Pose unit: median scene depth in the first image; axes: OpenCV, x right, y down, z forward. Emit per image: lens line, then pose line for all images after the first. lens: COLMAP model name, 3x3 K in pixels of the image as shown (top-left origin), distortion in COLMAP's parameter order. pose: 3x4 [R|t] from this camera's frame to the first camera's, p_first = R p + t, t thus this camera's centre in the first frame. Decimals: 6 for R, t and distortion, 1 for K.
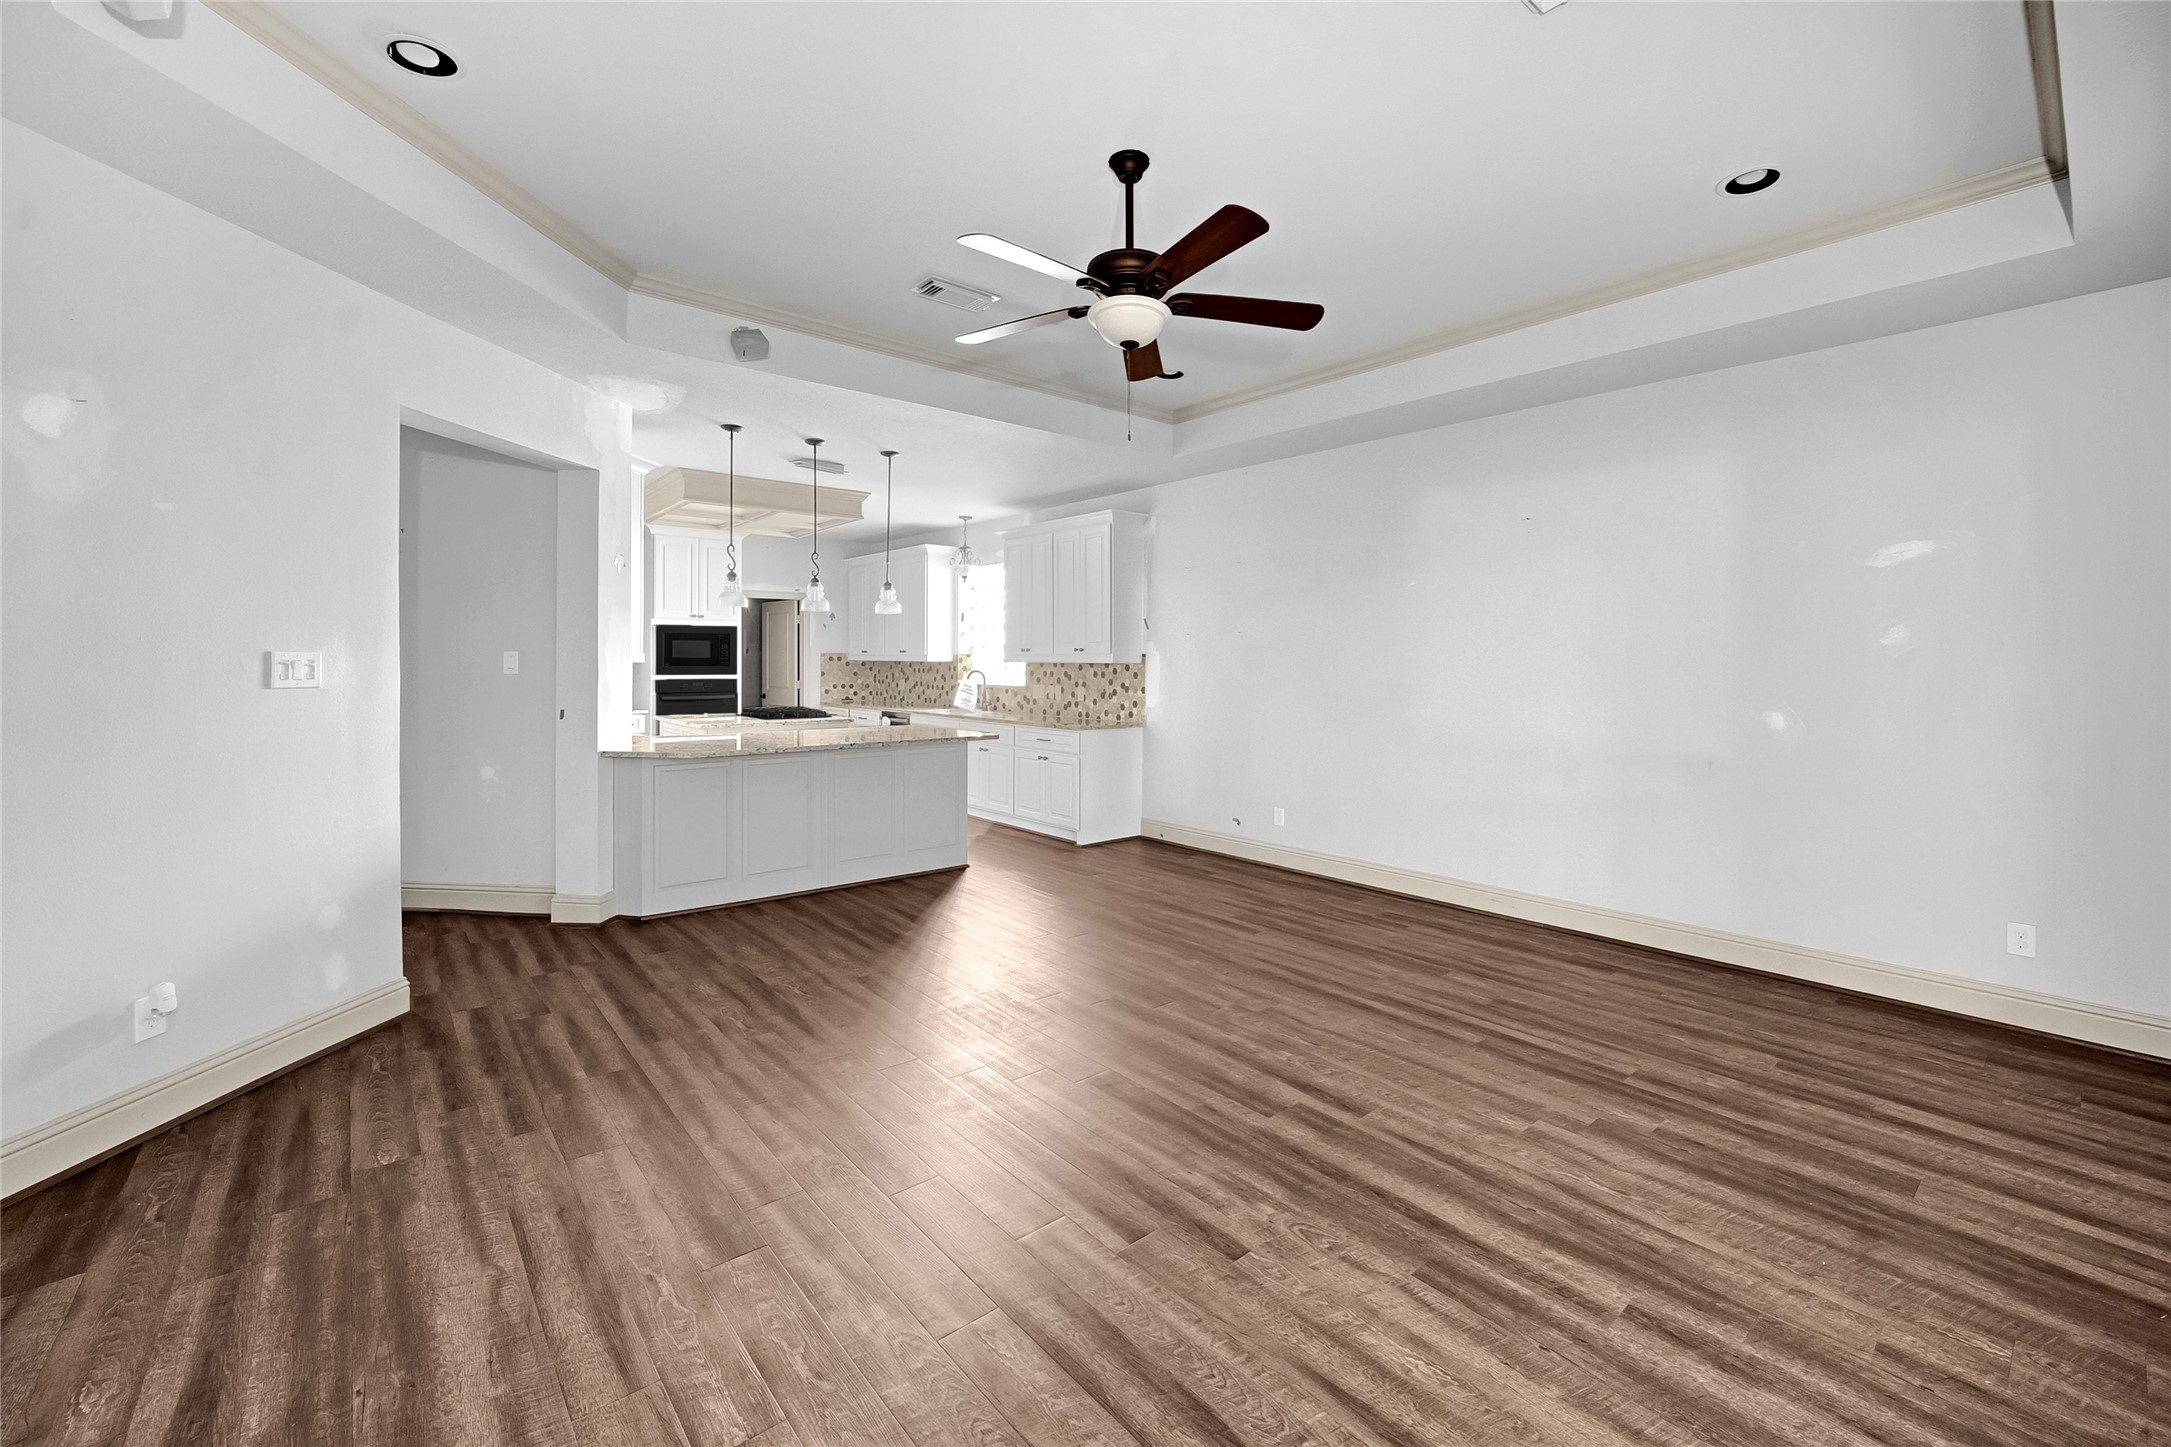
lens RADIAL K [[901.9, 0, 1113.2], [0, 901.9, 663.8], [0, 0, 1]] dist [-0.020388, 0.005594]
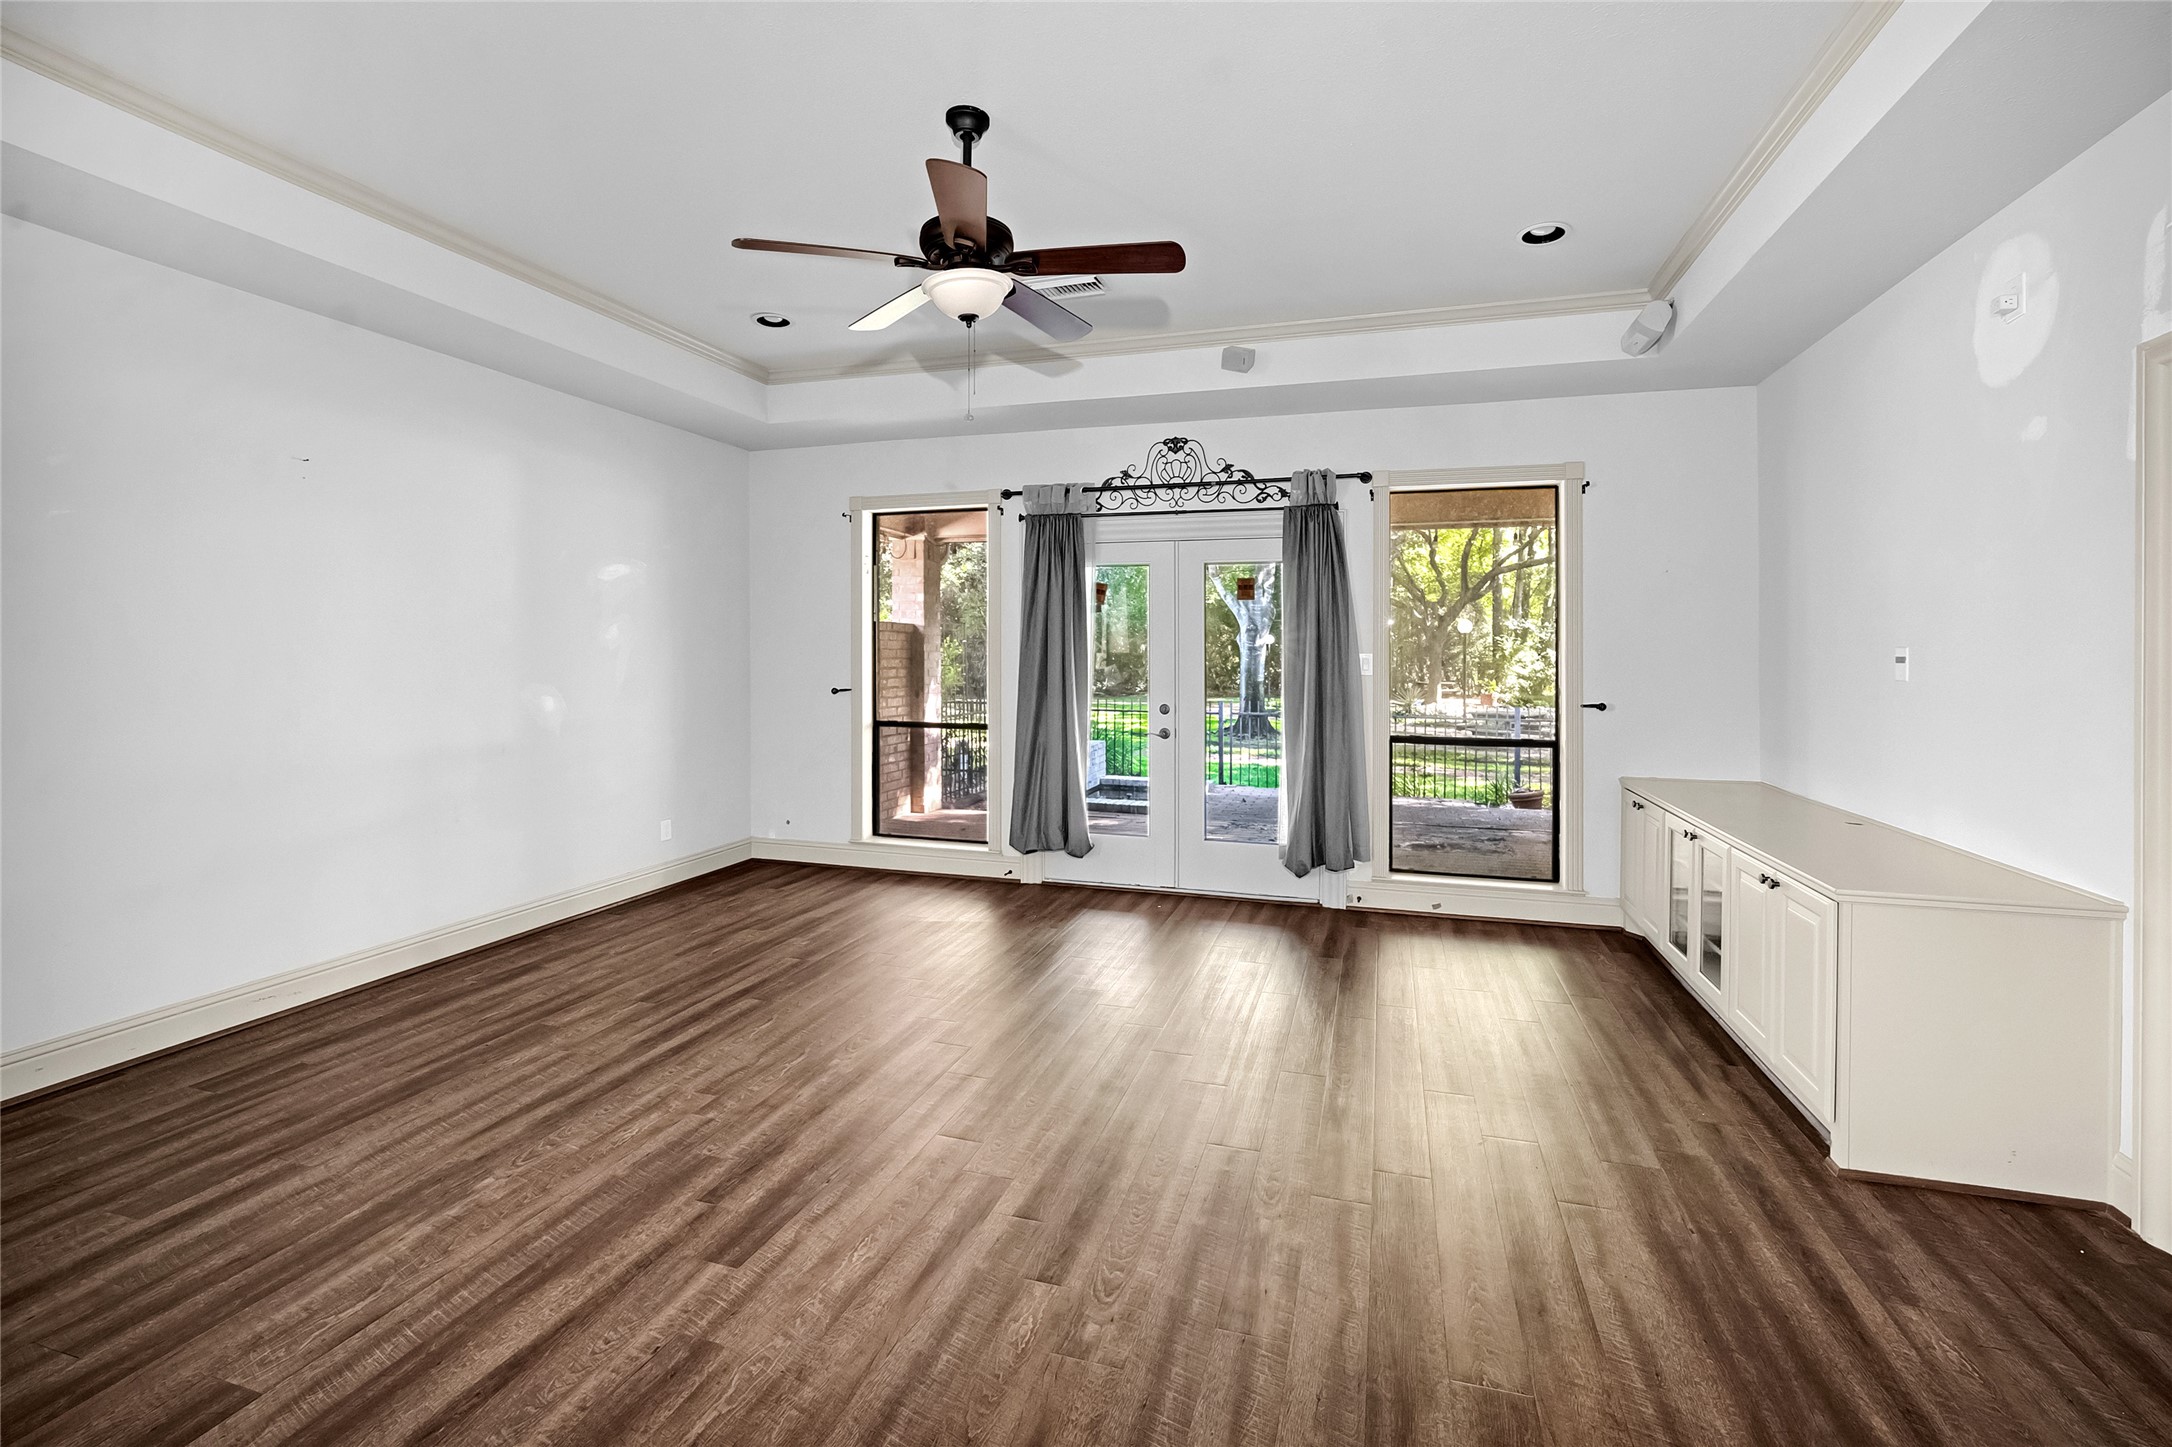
lens RADIAL K [[902.4, 0, 1113.7], [0, 902.4, 663.7], [0, 0, 1]] dist [-0.020388, 0.005594]
pose [[-0.536598, -0.017264, 0.843662, -0.718076], [-0.002500, 0.999819, 0.018869, -0.013368], [-0.843834, 0.008015, -0.536544, 1.164480]]
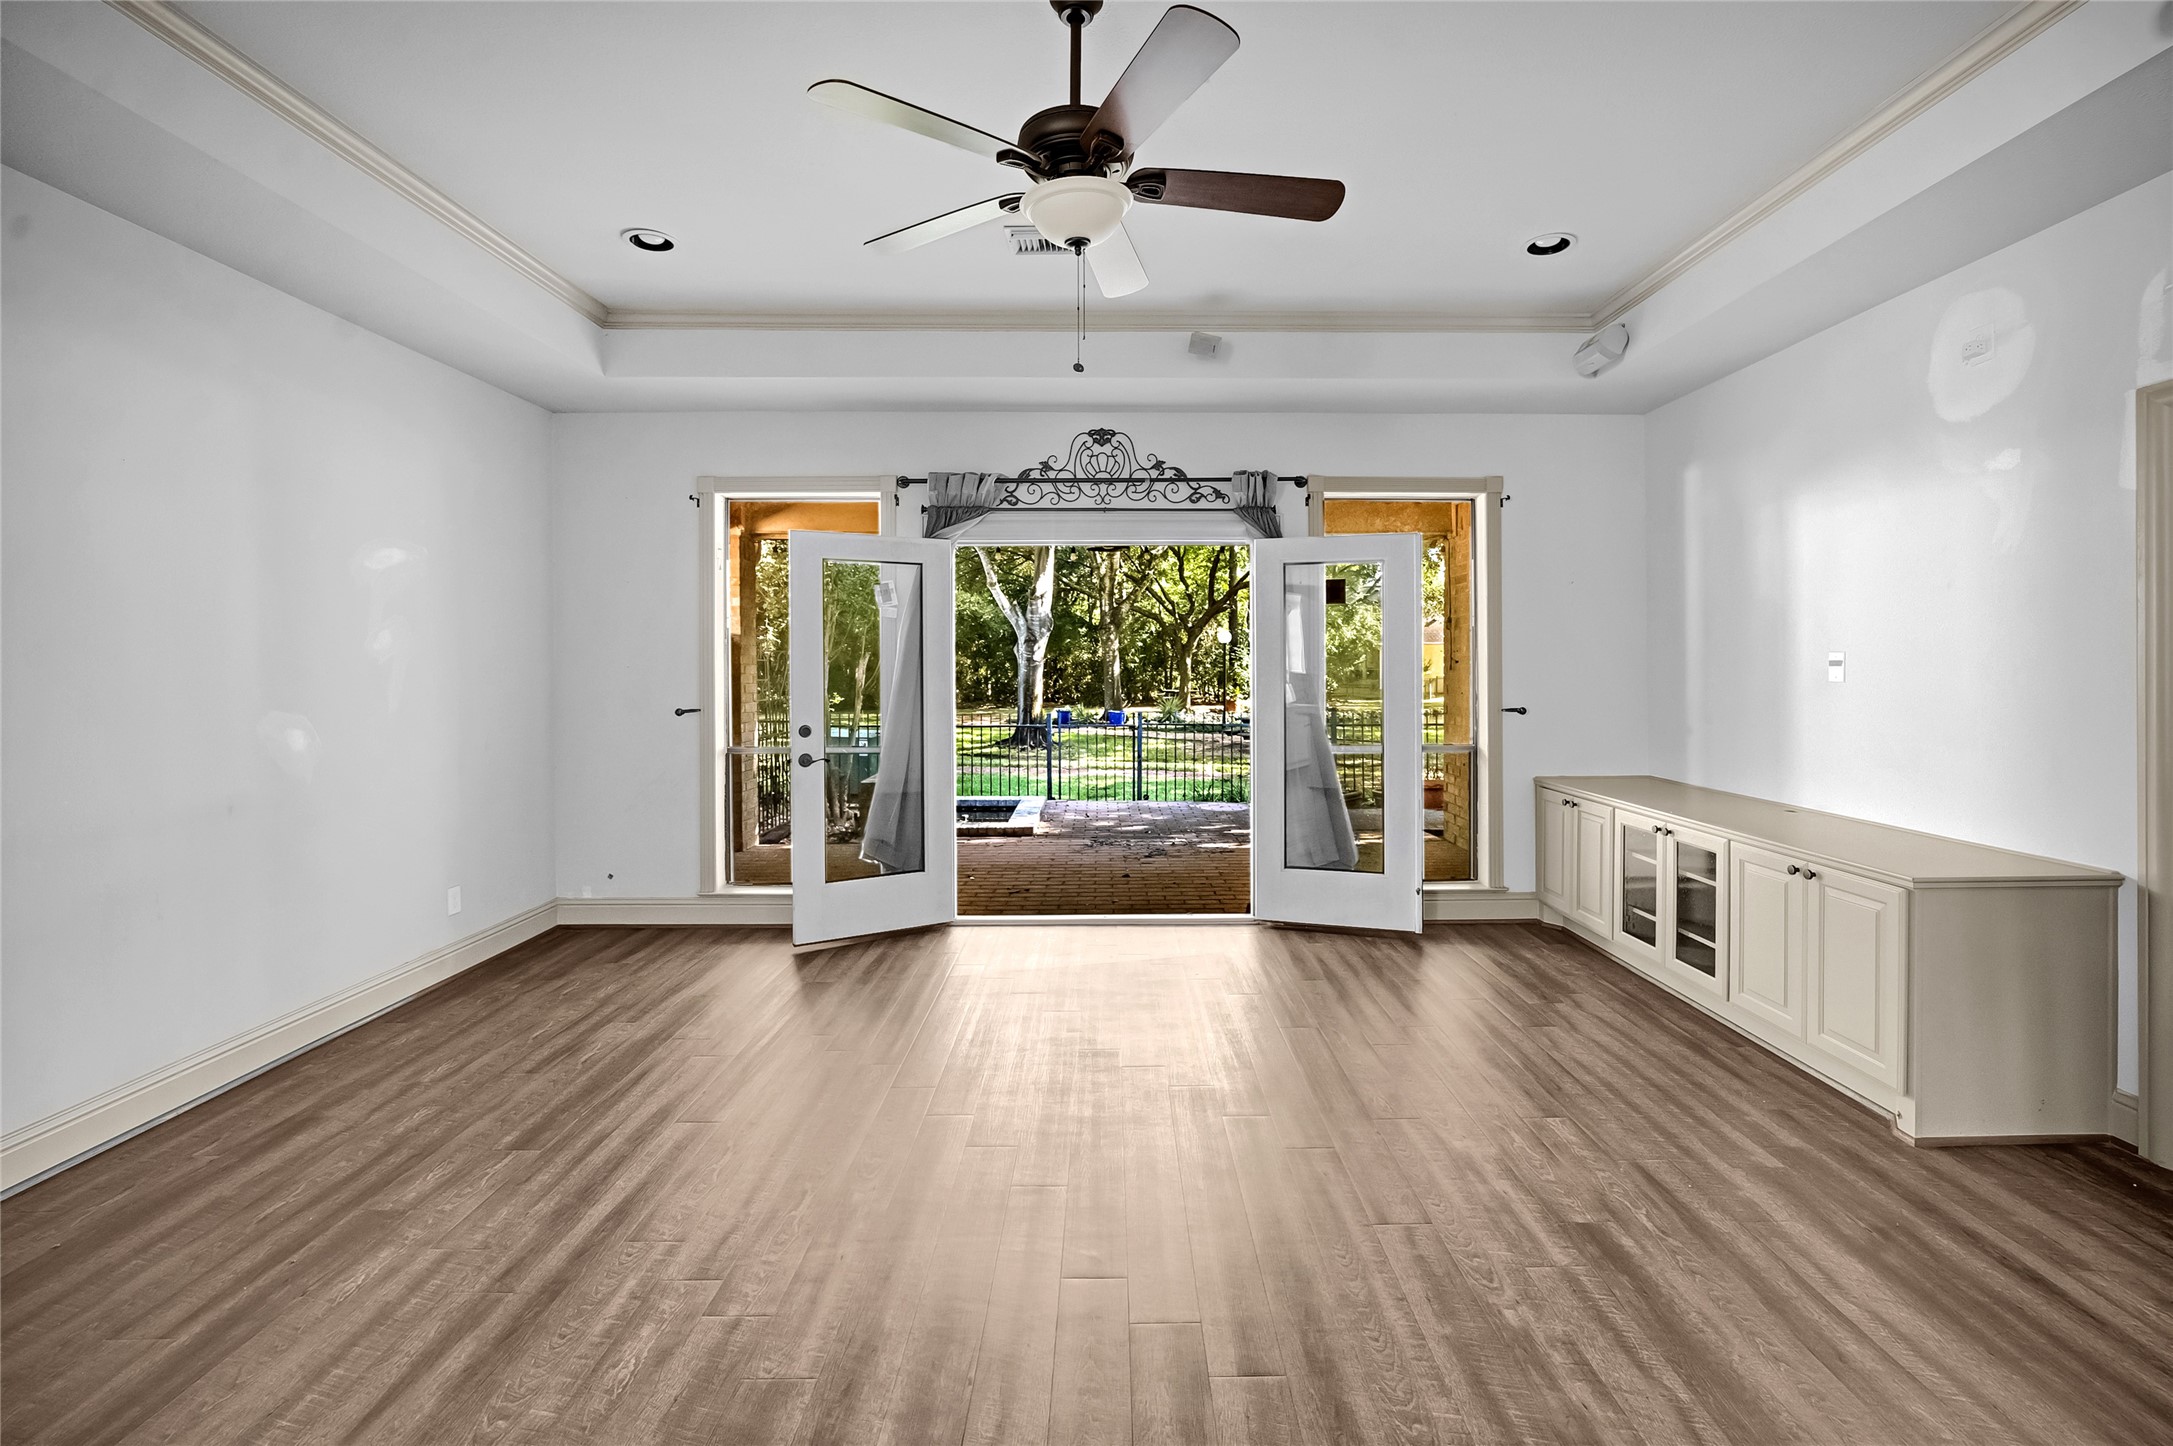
lens RADIAL K [[899.2, 0, 1111.9], [0, 899.2, 667.2], [0, 0, 1]] dist [-0.026078, 0.007113]
pose [[-0.759145, -0.004397, 0.650907, -0.409852], [0.002906, 0.999944, 0.010143, -0.009950], [-0.650915, 0.009592, -0.759090, 1.307759]]
